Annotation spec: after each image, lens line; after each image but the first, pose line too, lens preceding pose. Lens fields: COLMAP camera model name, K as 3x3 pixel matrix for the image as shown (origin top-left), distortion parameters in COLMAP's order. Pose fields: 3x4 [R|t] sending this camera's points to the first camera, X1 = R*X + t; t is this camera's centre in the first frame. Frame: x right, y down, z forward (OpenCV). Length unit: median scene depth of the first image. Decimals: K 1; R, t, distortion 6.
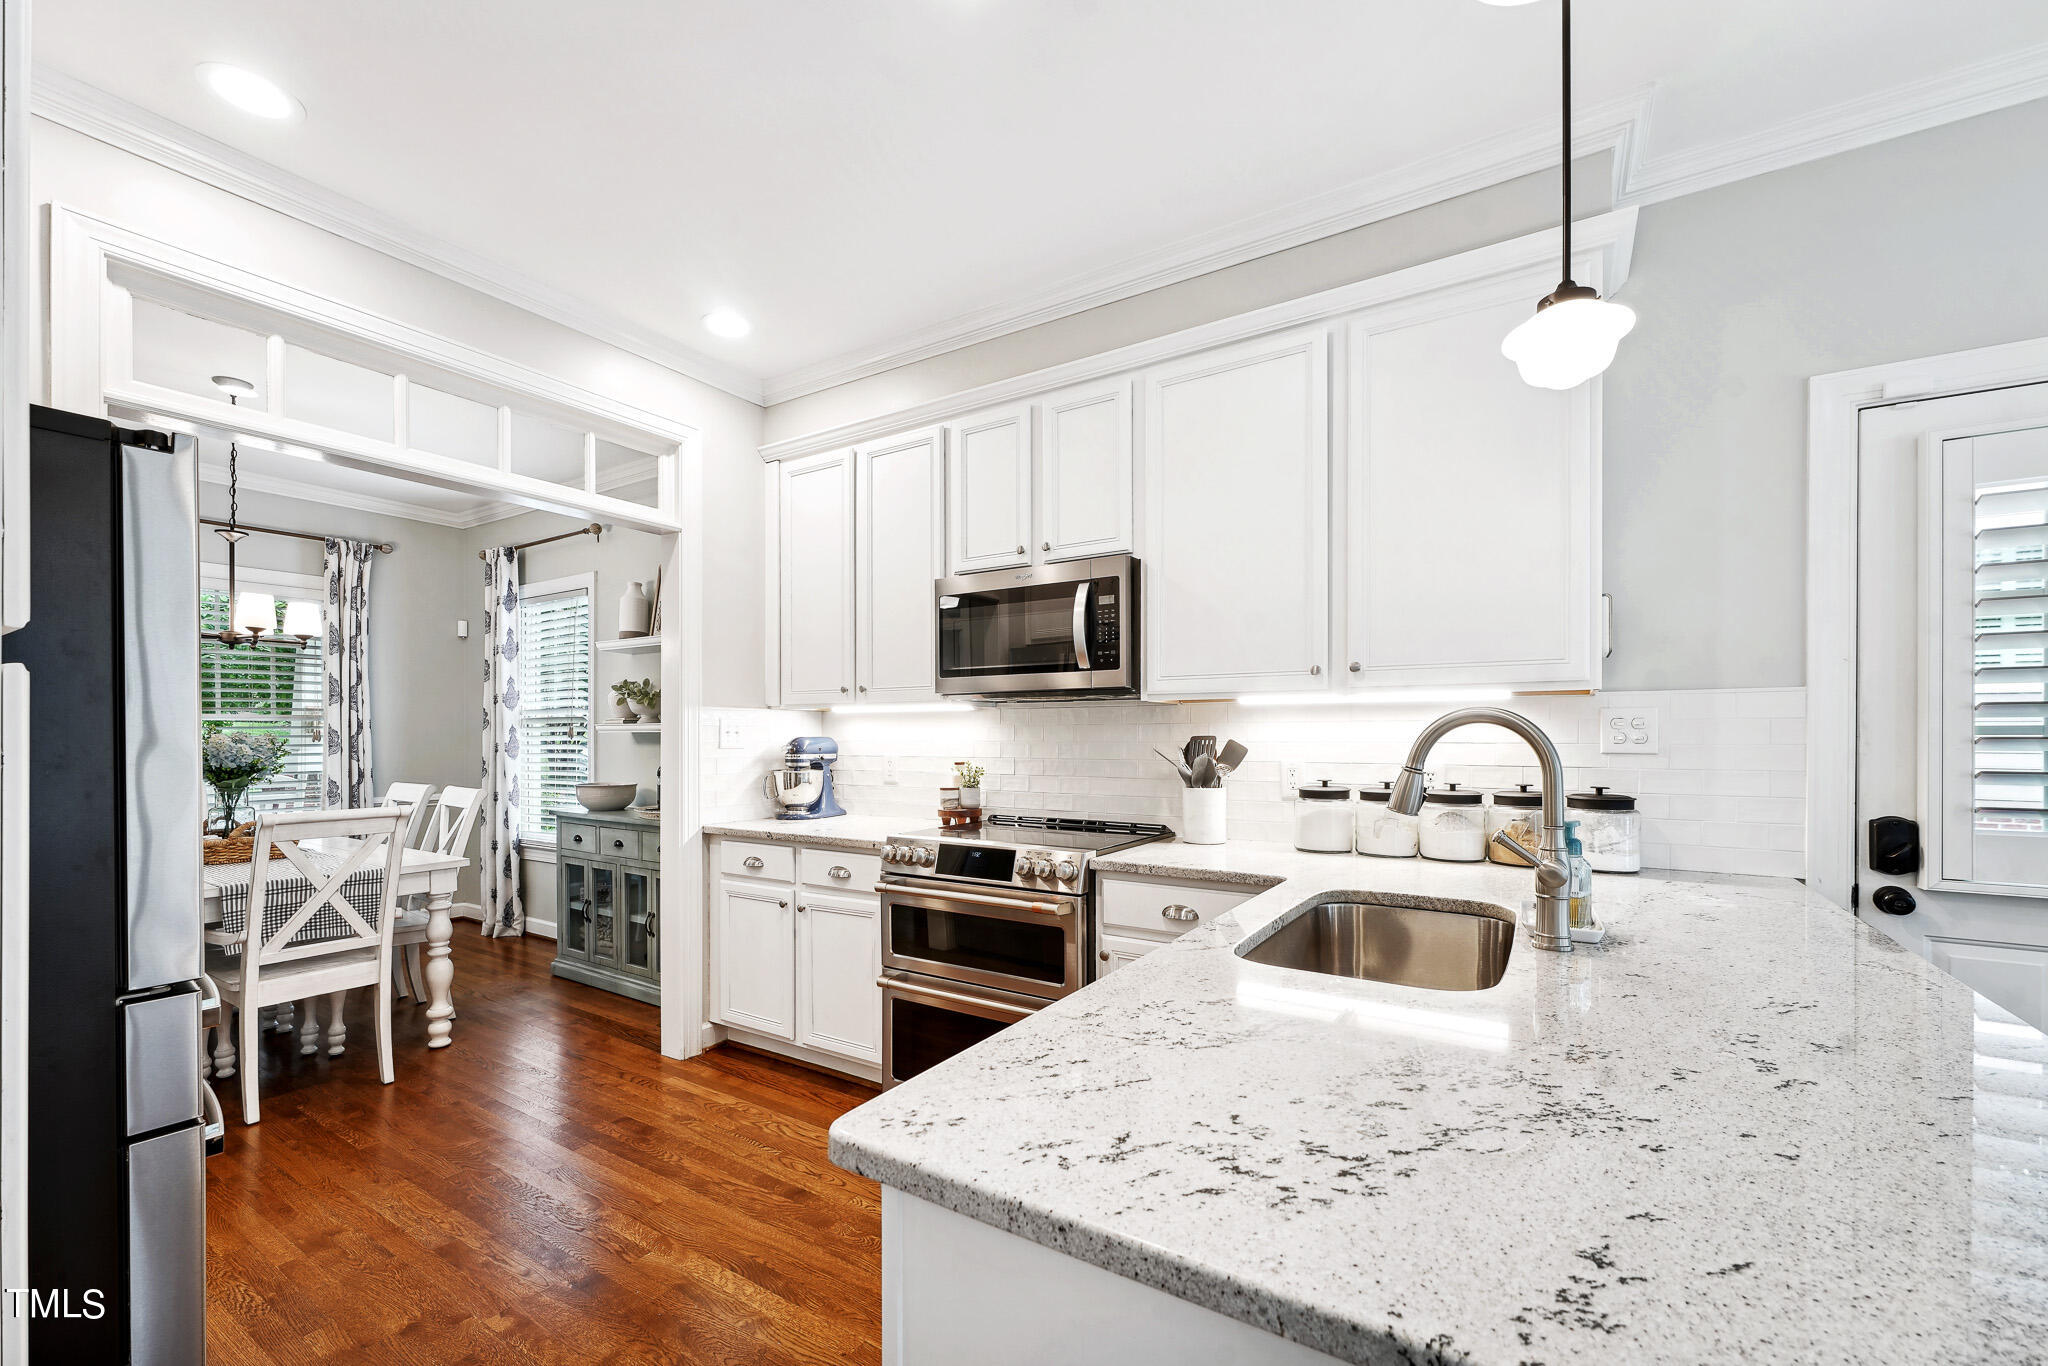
lens RADIAL K [[828.5, 0, 1030.6], [0, 828.5, 736.4], [0, 0, 1]] dist [-0.000029, 0.000134]
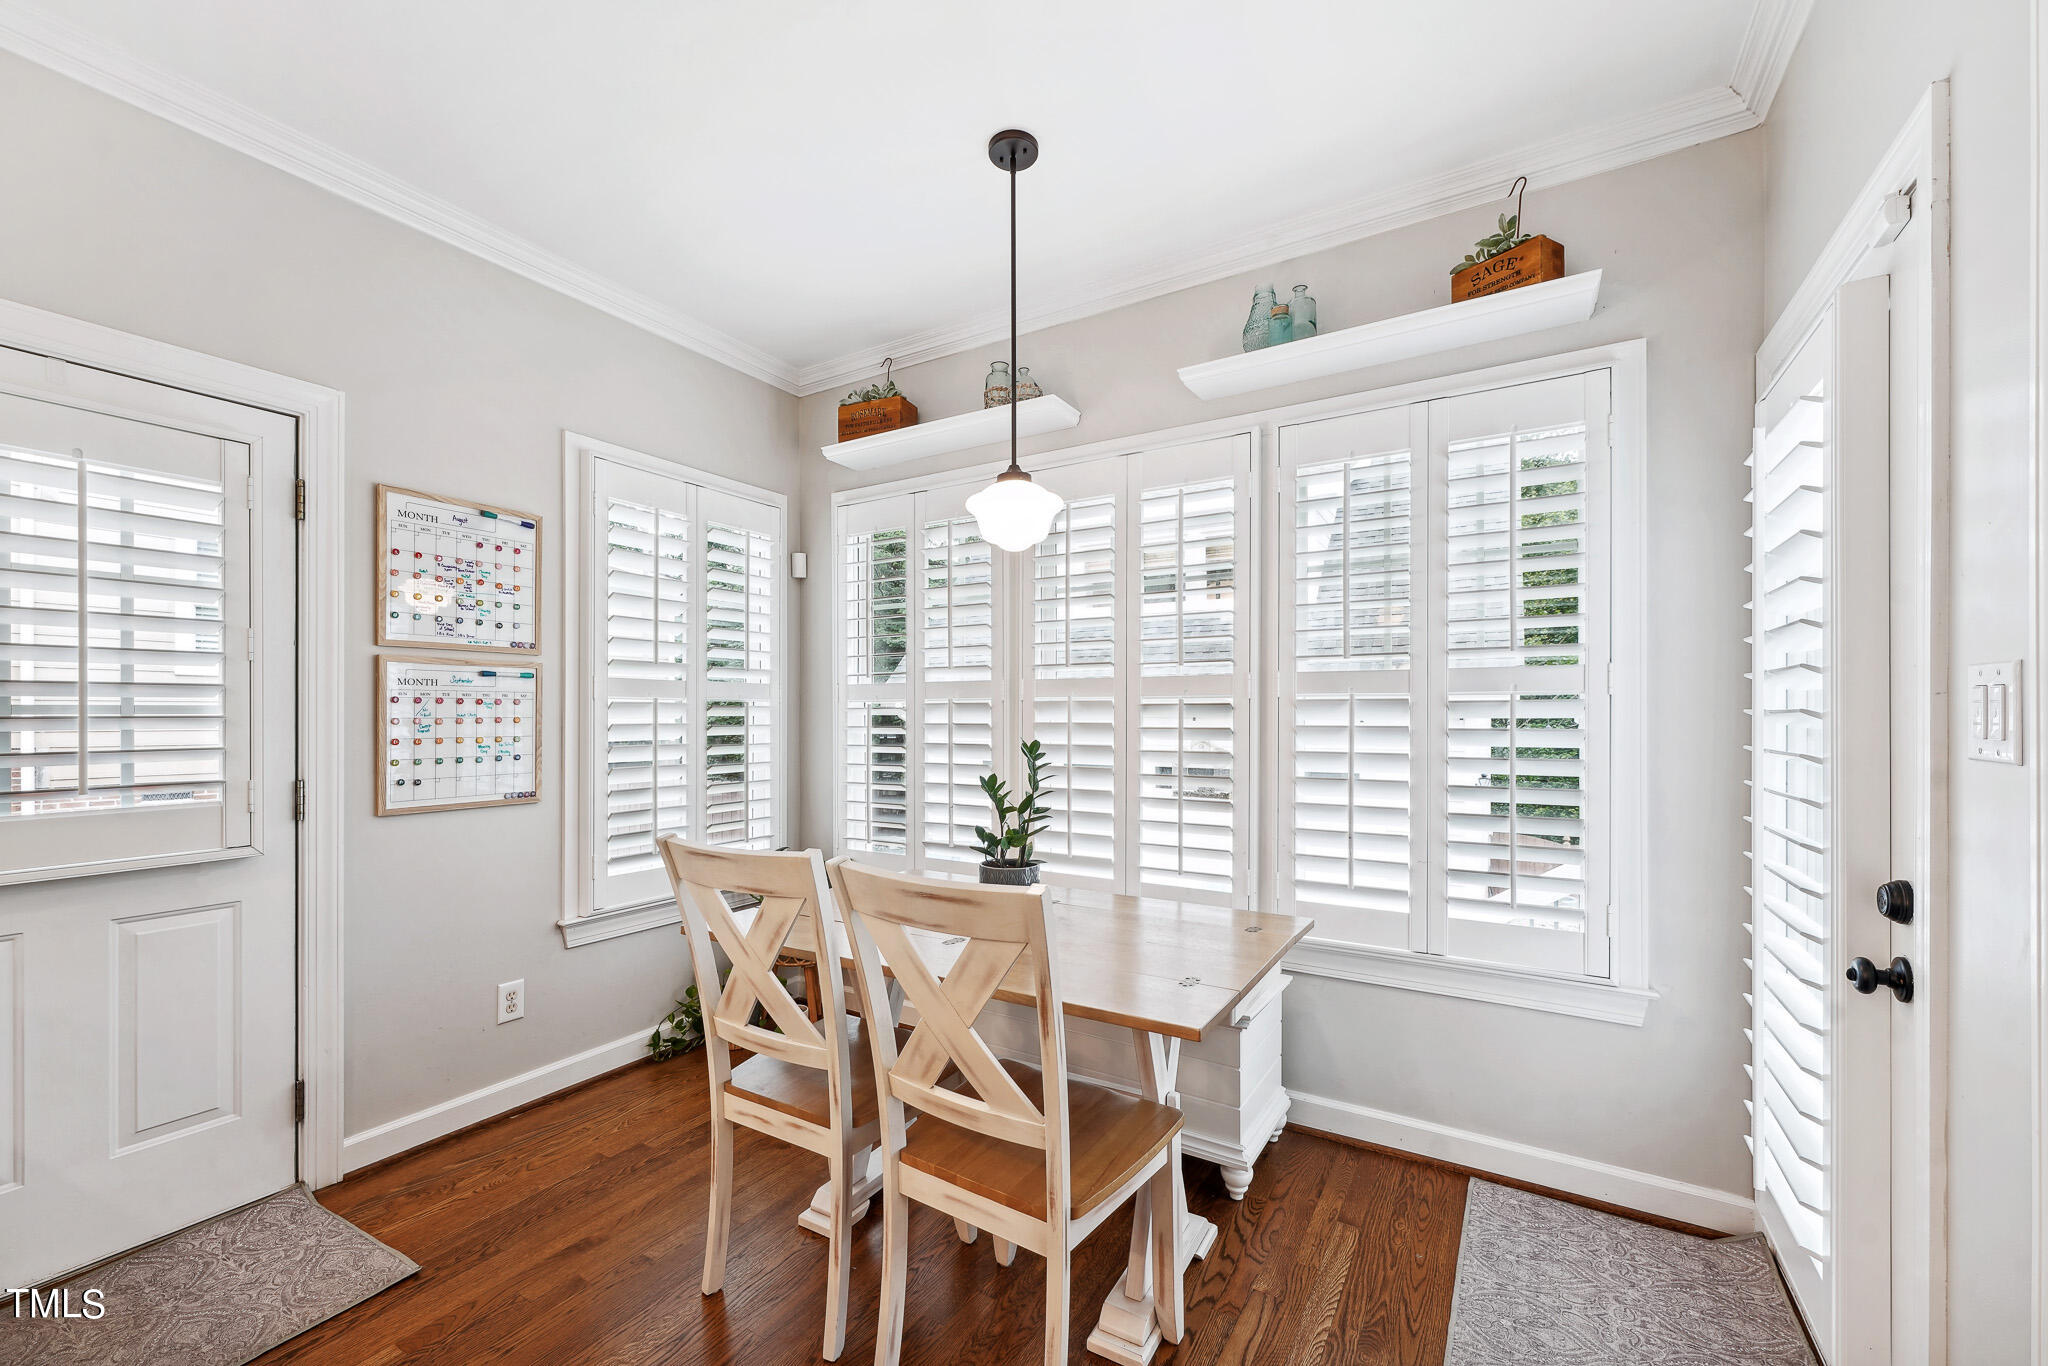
lens RADIAL K [[828.5, 0, 1002.1], [0, 828.5, 715.7], [0, 0, 1]] dist [-0.000029, 0.000134]
pose [[-0.004469, -0.002173, 0.999988, 0.176688], [0.001623, 0.999996, 0.002180, -0.000688], [-0.999989, 0.001633, -0.004466, -0.098731]]
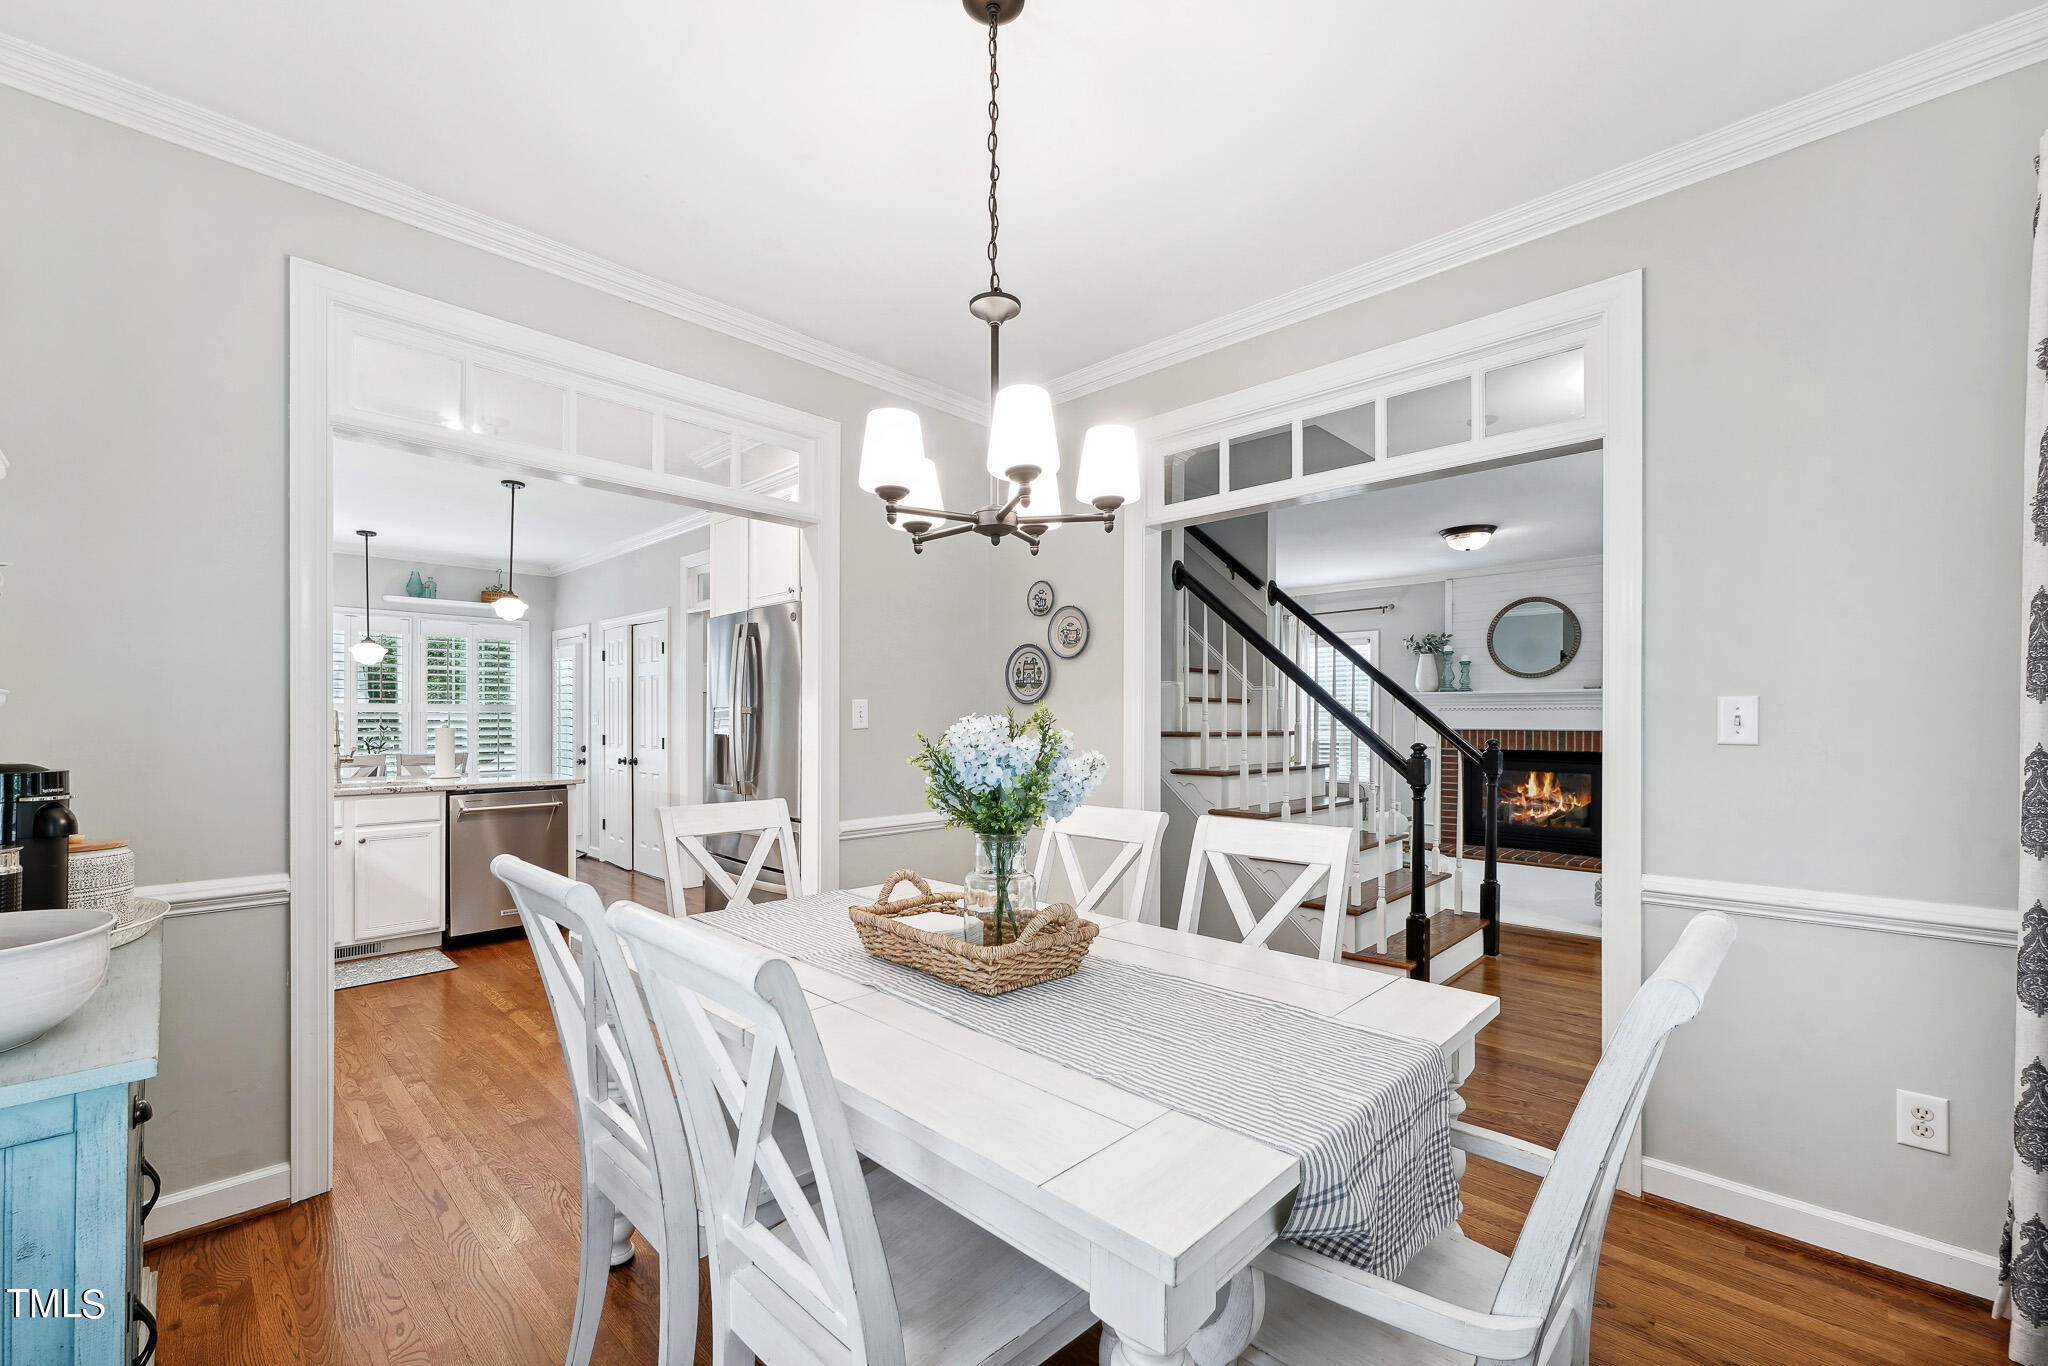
lens RADIAL K [[828.5, 0, 995.5], [0, 828.5, 722.6], [0, 0, 1]] dist [-0.000029, 0.000134]
pose [[-0.975802, -0.003795, 0.218623, -1.286535], [-0.002865, 0.999985, 0.004572, -0.003421], [-0.218637, 0.003835, -0.975799, 1.764210]]
